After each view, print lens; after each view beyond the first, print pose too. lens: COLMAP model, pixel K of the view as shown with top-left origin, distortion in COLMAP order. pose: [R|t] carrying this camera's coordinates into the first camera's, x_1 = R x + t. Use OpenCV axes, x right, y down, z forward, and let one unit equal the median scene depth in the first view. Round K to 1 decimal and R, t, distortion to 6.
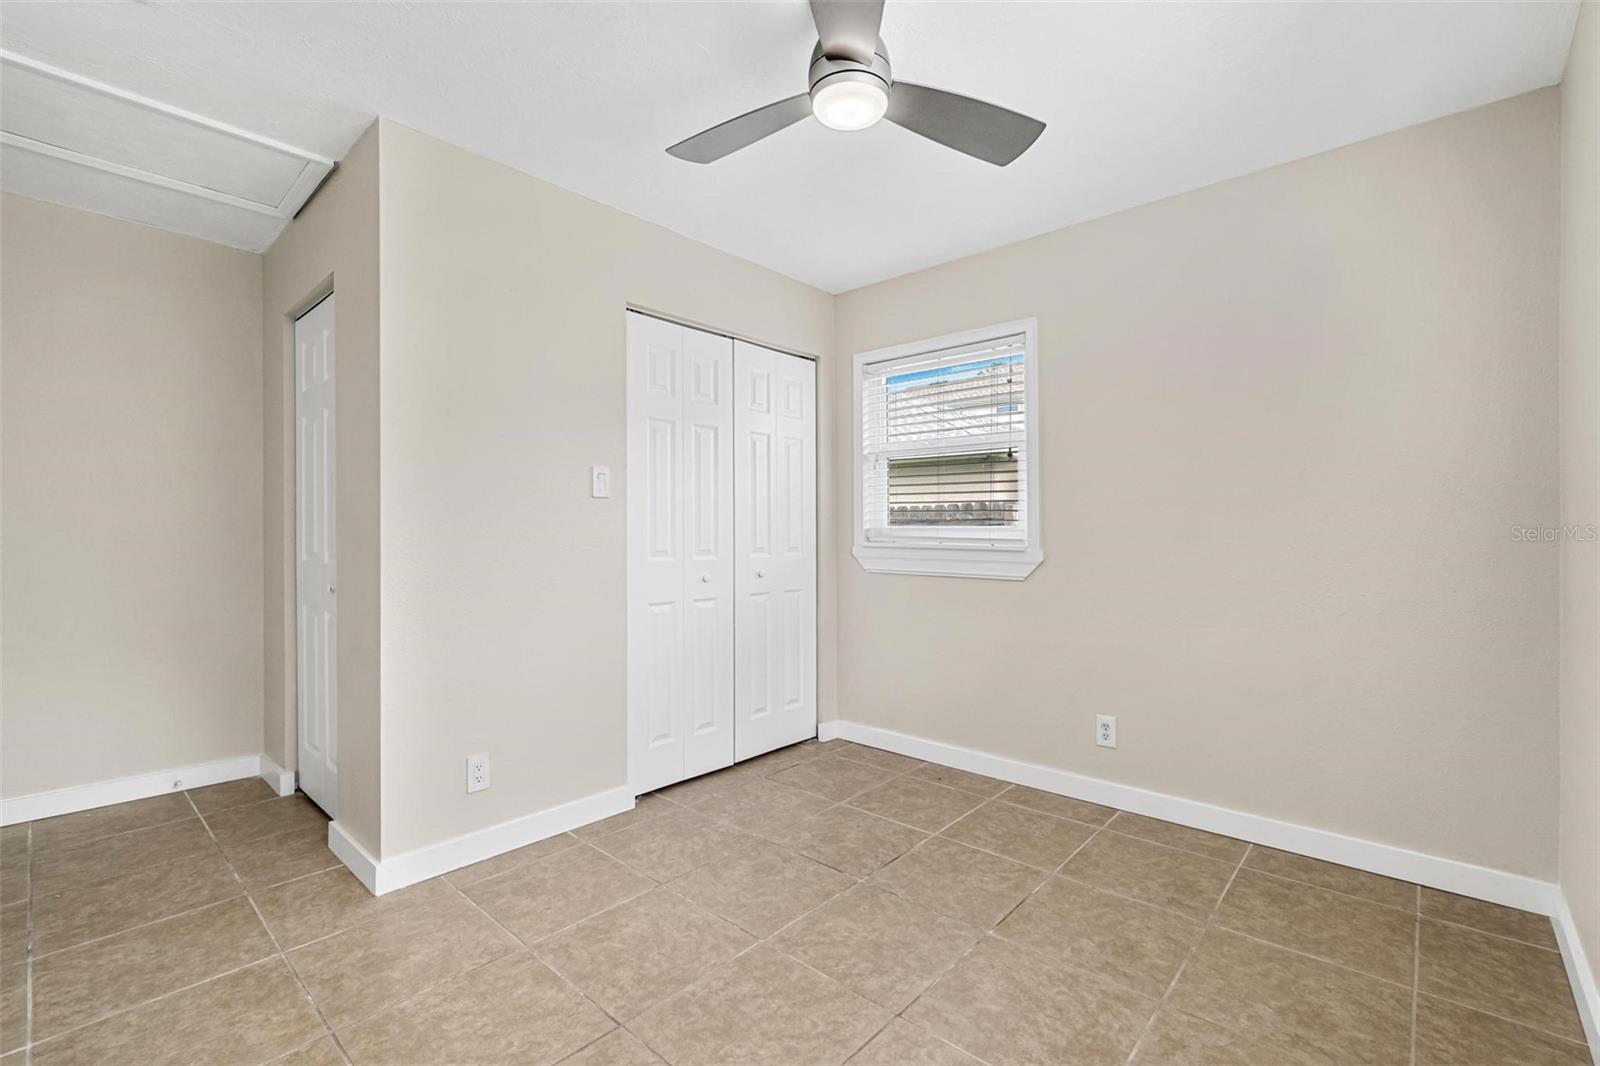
lens RADIAL K [[694.7, 0, 792.5], [0, 694.7, 534.4], [0, 0, 1]] dist [0.001024, 0.001075]
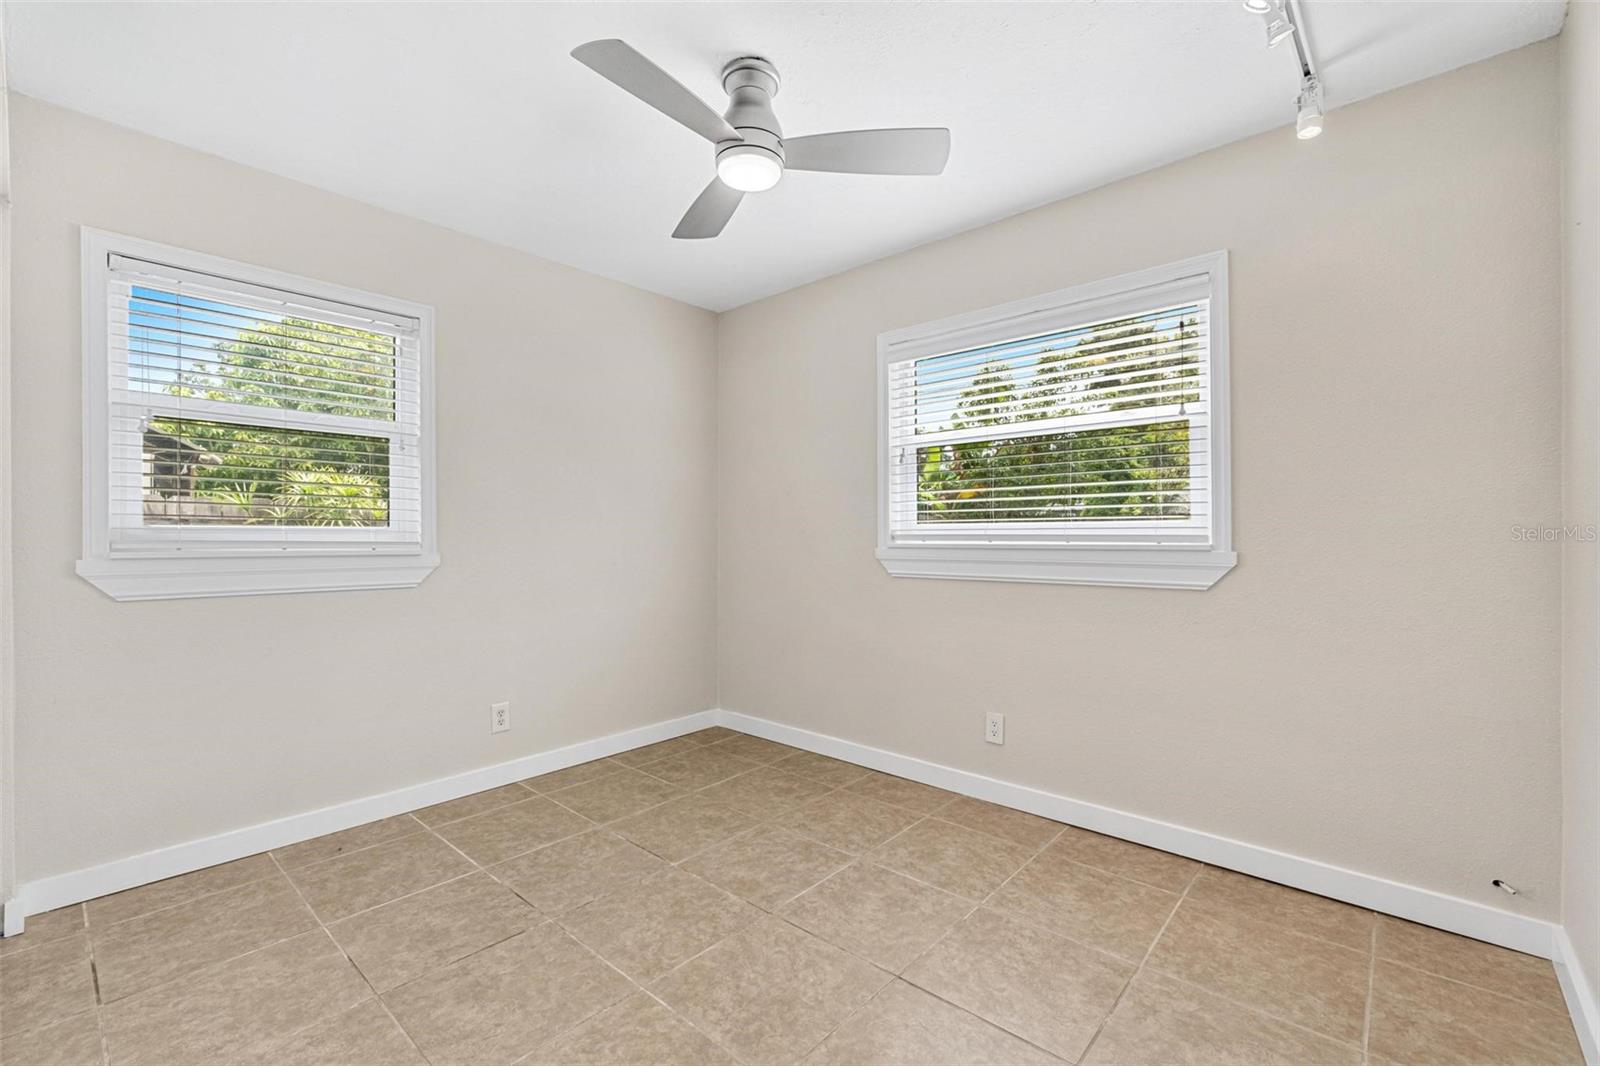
lens RADIAL K [[694.7, 0, 792.9], [0, 694.7, 534.6], [0, 0, 1]] dist [0.001024, 0.001075]
pose [[-0.000727, 0.000666, 1.000000, -0.712367], [0.005048, 0.999987, -0.000662, 0.000577], [-0.999987, 0.005048, -0.000730, 0.607542]]
